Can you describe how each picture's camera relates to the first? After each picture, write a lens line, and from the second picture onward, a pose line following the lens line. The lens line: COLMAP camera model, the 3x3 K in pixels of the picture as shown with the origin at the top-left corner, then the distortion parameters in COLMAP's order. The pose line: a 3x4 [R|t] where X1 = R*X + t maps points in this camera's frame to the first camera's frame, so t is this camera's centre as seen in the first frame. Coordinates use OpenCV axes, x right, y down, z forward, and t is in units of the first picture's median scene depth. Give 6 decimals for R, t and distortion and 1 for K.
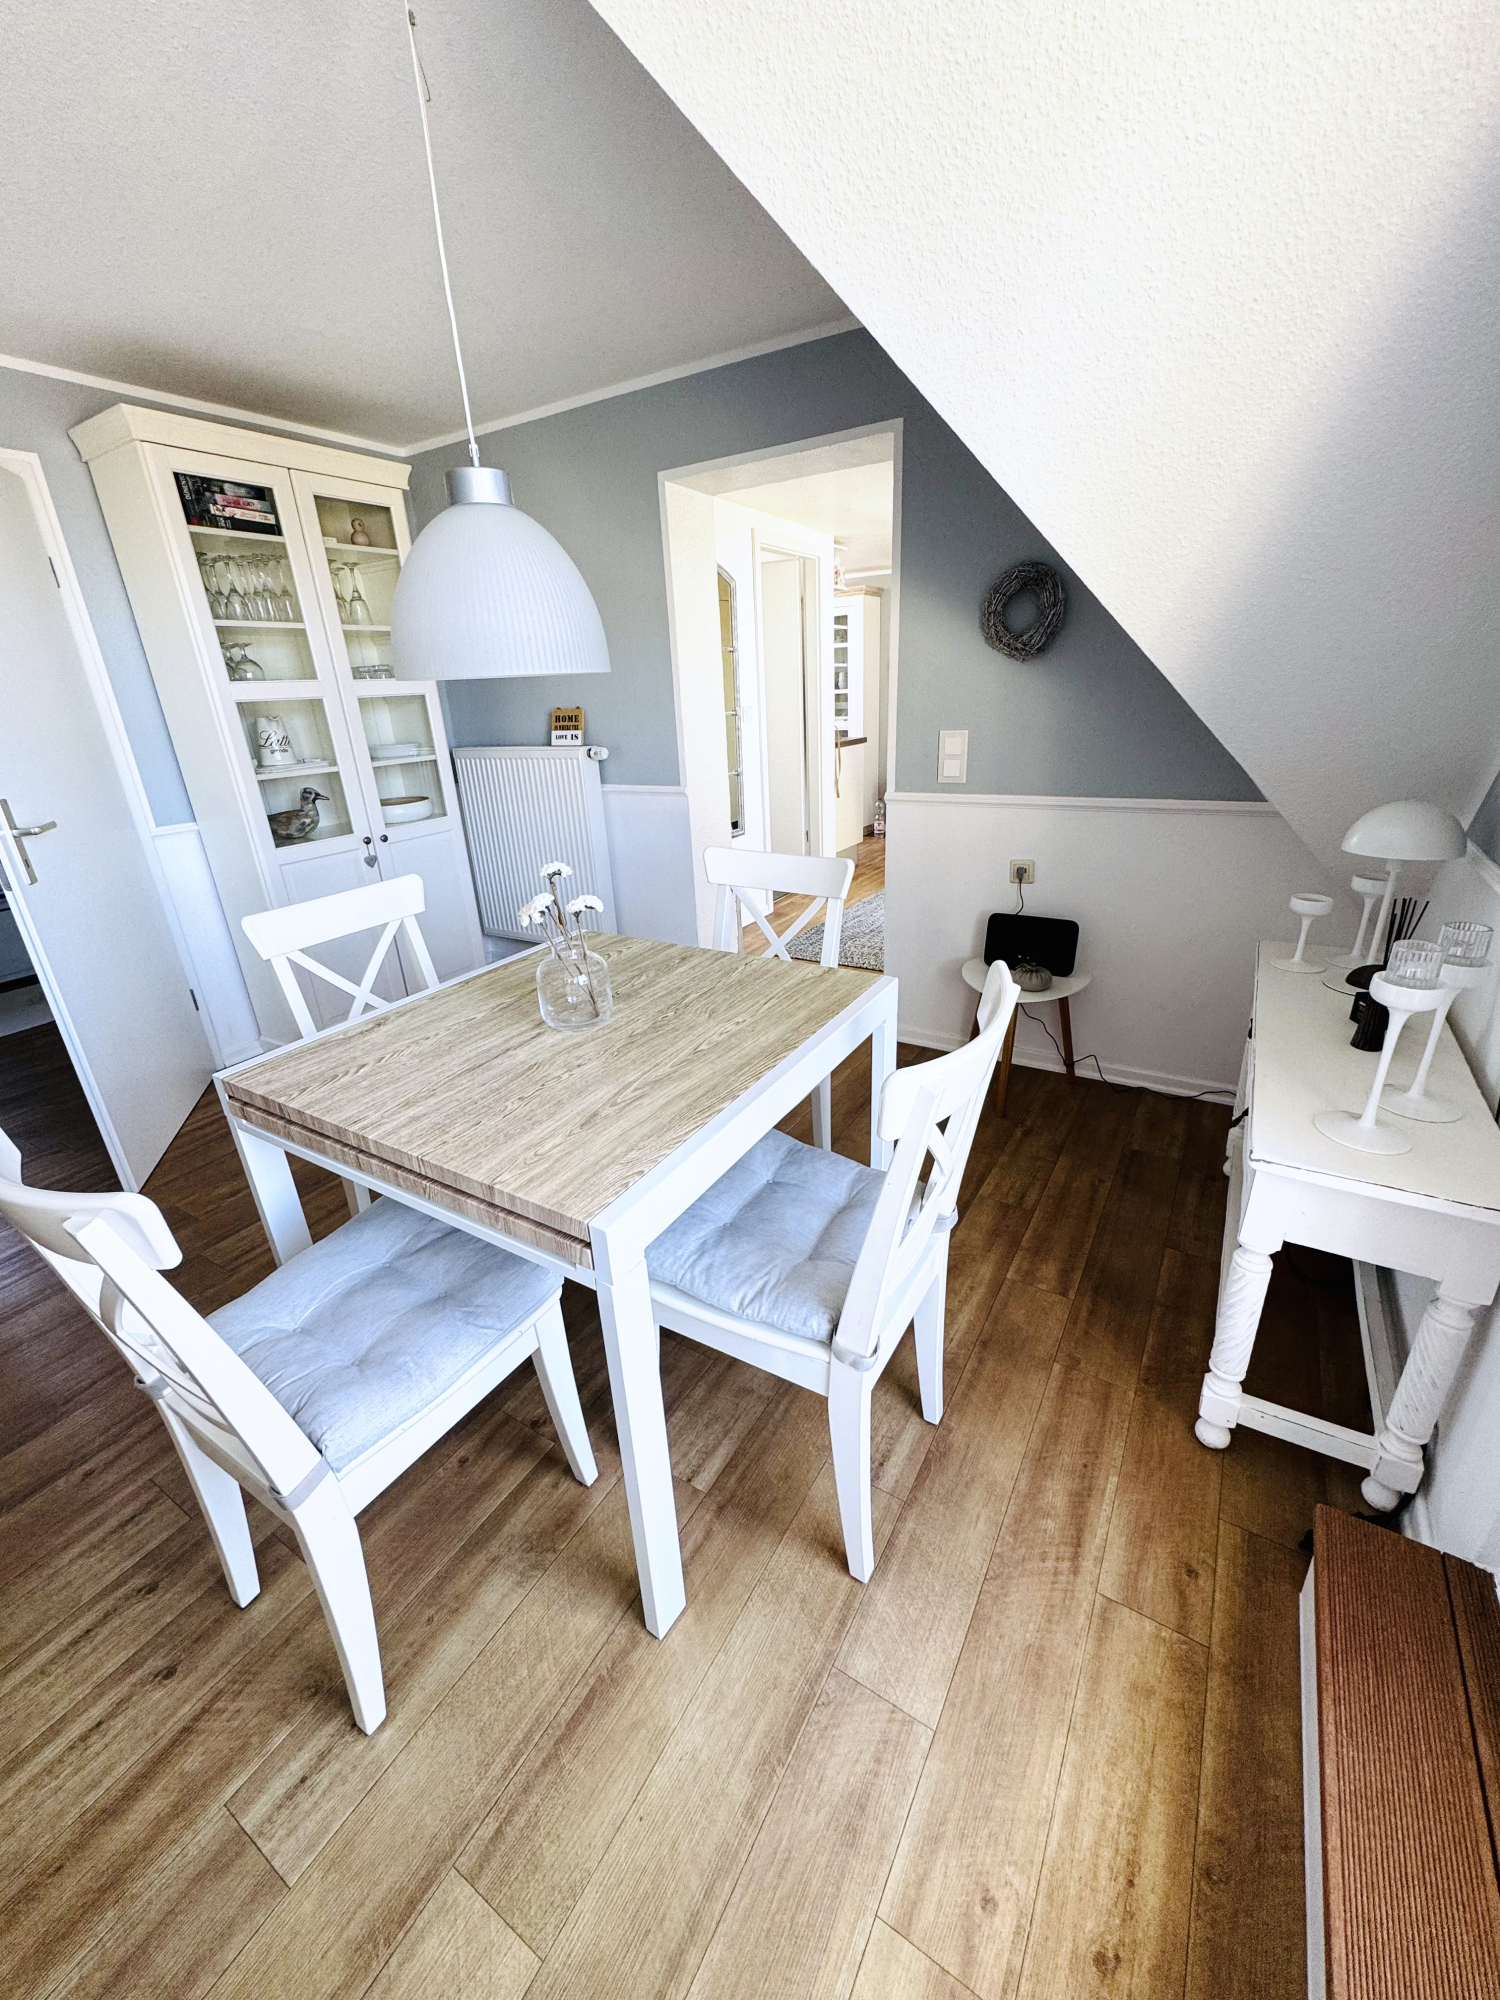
lens RADIAL K [[794.2, 0, 744.5], [0, 794.2, 1007.1], [0, 0, 1]] dist [0.000849, 0.000055]
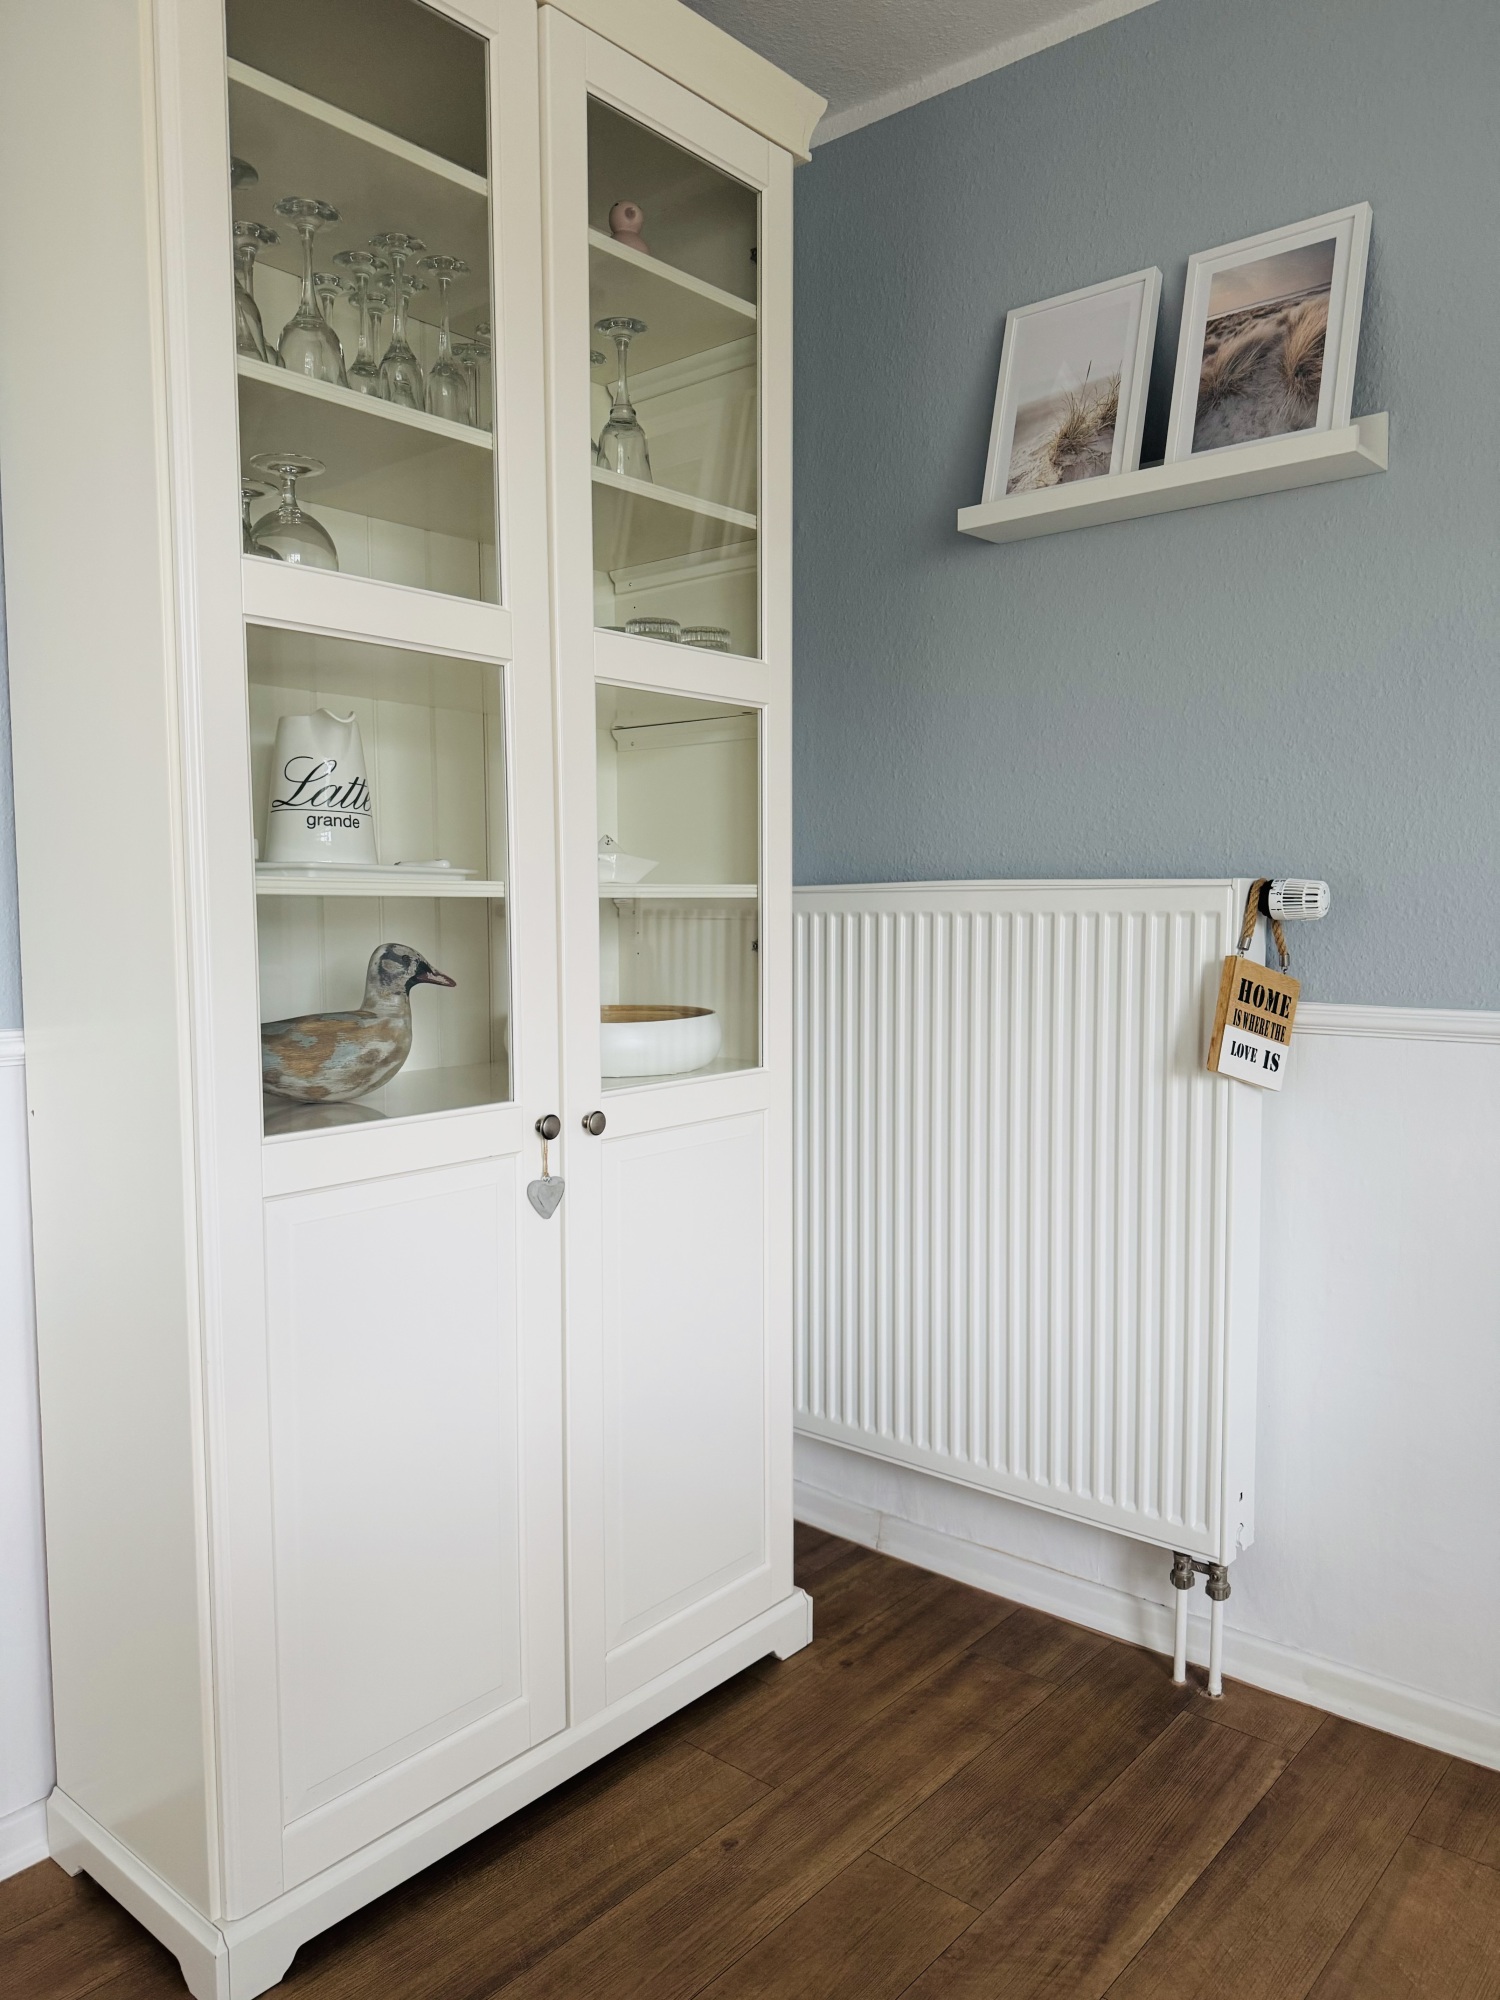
lens RADIAL K [[1424.3, 0, 756.2], [0, 1424.3, 1003.2], [0, 0, 1]] dist [-0.005416, -0.002053]
pose [[0.988262, 0.044439, -0.146160, -0.339661], [-0.087895, 0.947937, -0.306089, -0.104058], [0.124948, 0.315343, 0.940716, 0.525426]]
